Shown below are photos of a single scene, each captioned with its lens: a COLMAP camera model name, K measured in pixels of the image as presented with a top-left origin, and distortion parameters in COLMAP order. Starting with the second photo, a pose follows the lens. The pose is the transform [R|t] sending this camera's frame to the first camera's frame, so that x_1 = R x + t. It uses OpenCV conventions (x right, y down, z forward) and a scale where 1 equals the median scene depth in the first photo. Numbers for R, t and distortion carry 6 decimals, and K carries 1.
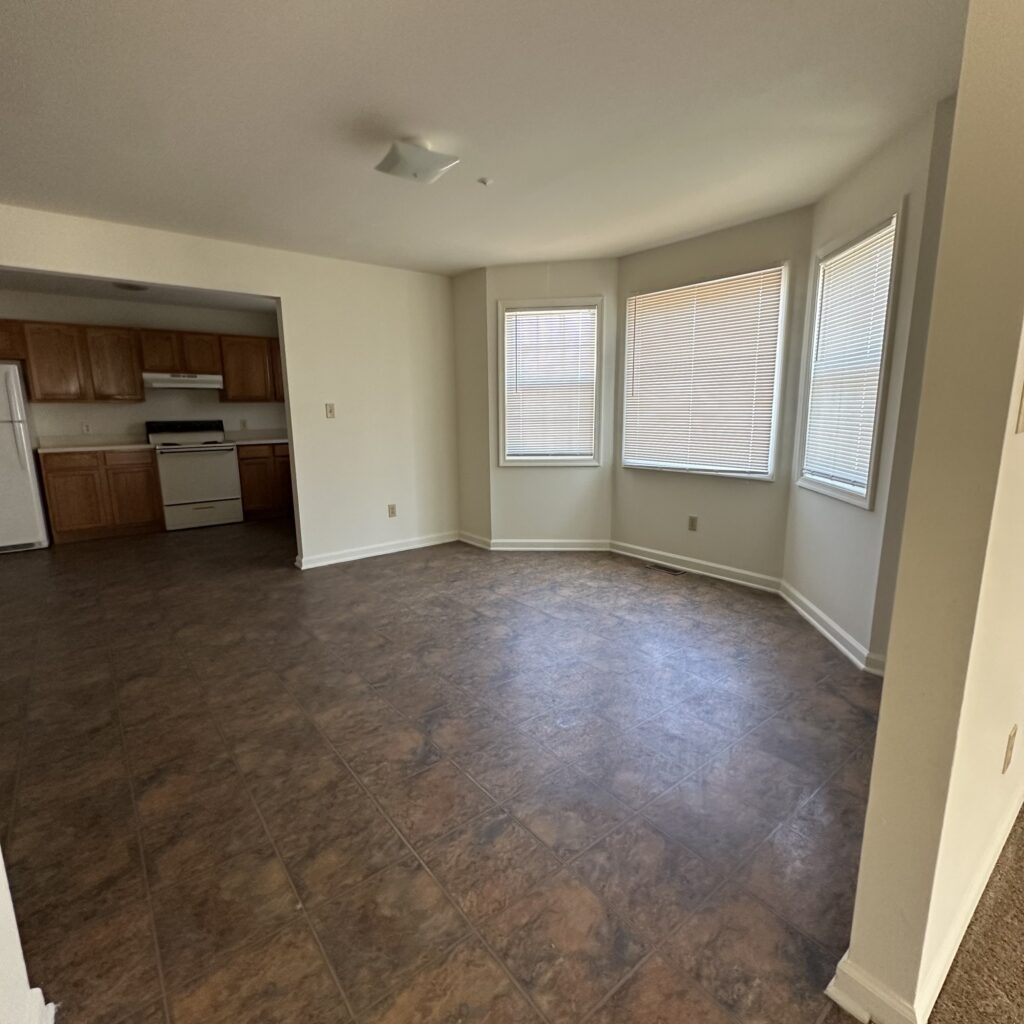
lens RADIAL K [[541.6, 0, 565.2], [0, 541.6, 526.3], [0, 0, 1]] dist [-0.026232, 0.001406]
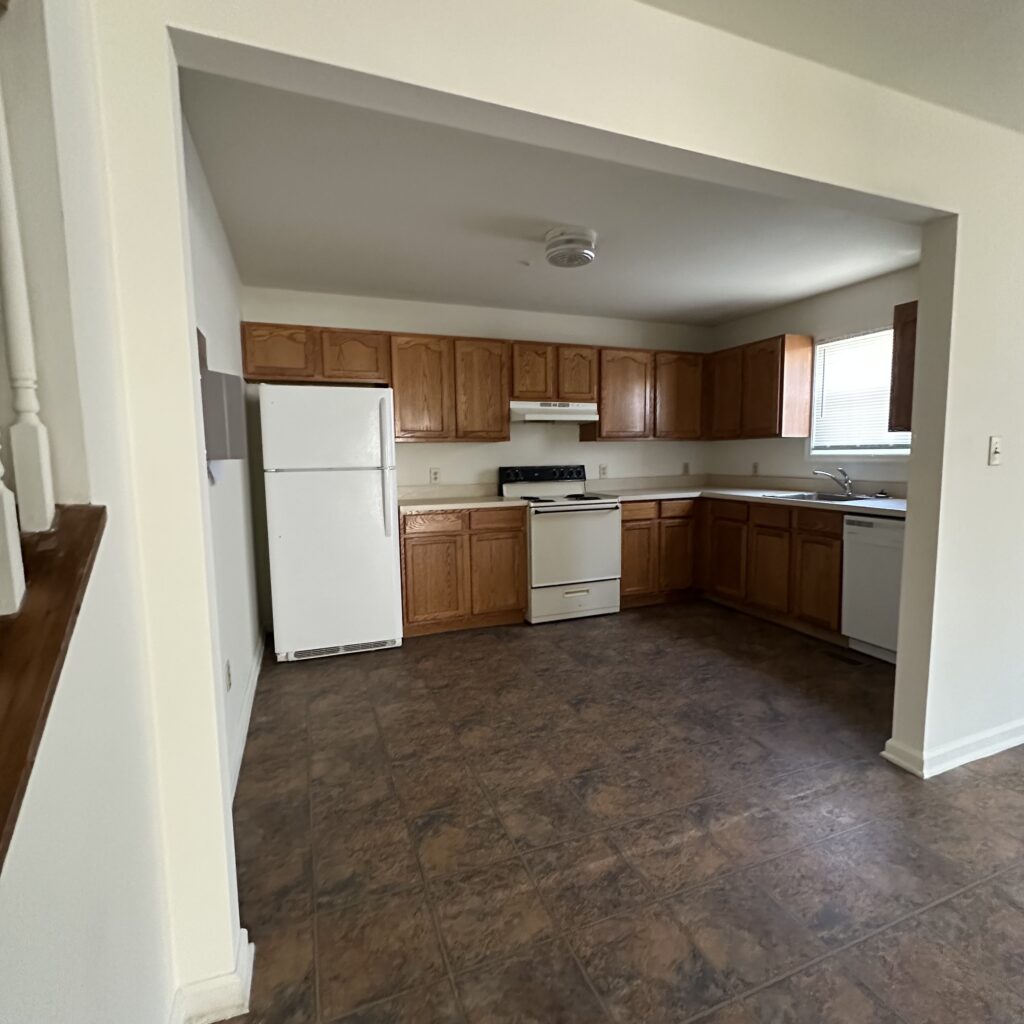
lens RADIAL K [[537.9, 0, 512.0], [0, 537.9, 512.0], [0, 0, 1]] dist [0.014213, -0.011049]
pose [[0.939657, 0.020881, -0.341481, -0.506789], [-0.056687, 0.993841, -0.095215, -0.064425], [0.337390, 0.108827, 0.935053, 0.311153]]
